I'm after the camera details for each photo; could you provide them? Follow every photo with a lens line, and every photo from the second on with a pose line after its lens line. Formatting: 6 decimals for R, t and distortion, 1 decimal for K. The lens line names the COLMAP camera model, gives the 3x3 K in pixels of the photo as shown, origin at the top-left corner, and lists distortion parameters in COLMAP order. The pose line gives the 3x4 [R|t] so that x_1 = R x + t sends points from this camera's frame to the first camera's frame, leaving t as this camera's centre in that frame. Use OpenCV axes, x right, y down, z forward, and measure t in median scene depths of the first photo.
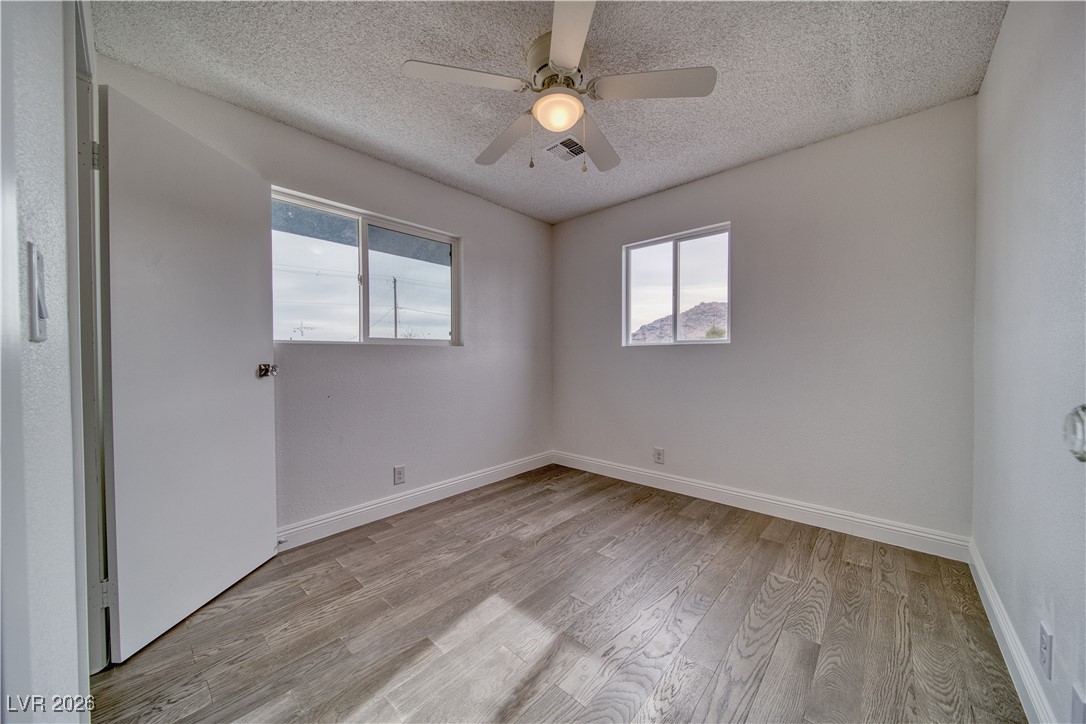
lens RADIAL K [[379.8, 0, 543.2], [0, 379.8, 360.4], [0, 0, 1]] dist [-0.003221, -0.000383]
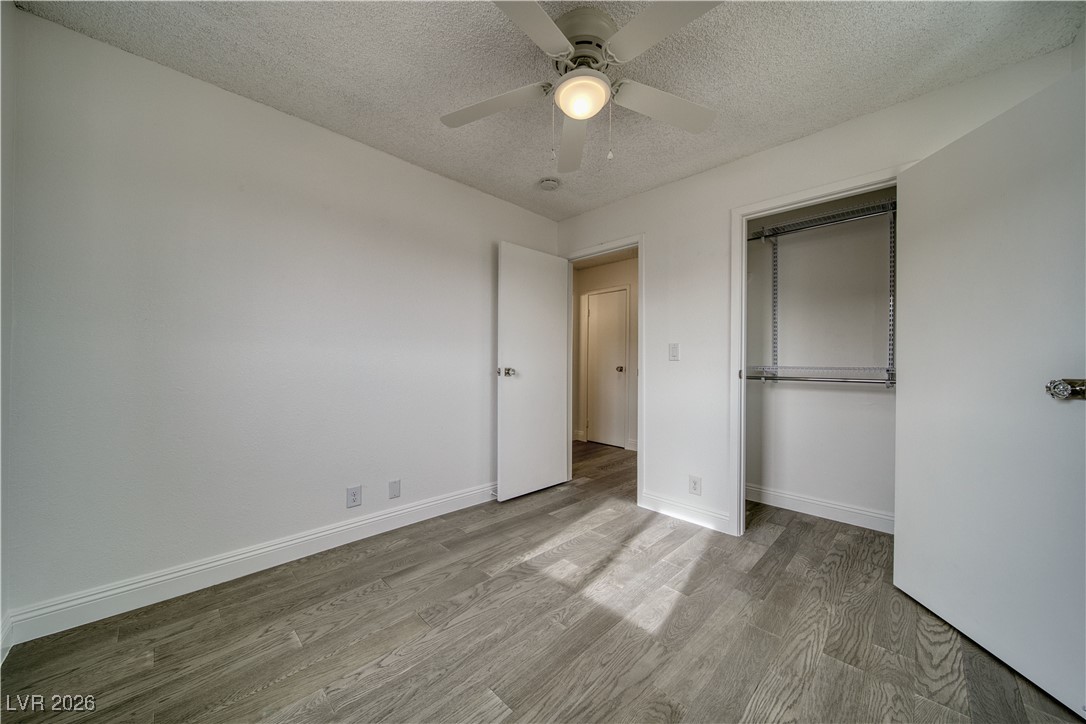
lens RADIAL K [[379.8, 0, 543.2], [0, 379.8, 360.4], [0, 0, 1]] dist [-0.003221, -0.000383]
pose [[-0.998728, -0.004805, 0.050198, 0.083745], [-0.004400, 0.999957, 0.008172, -0.024590], [-0.050235, 0.007941, -0.998706, 1.896076]]
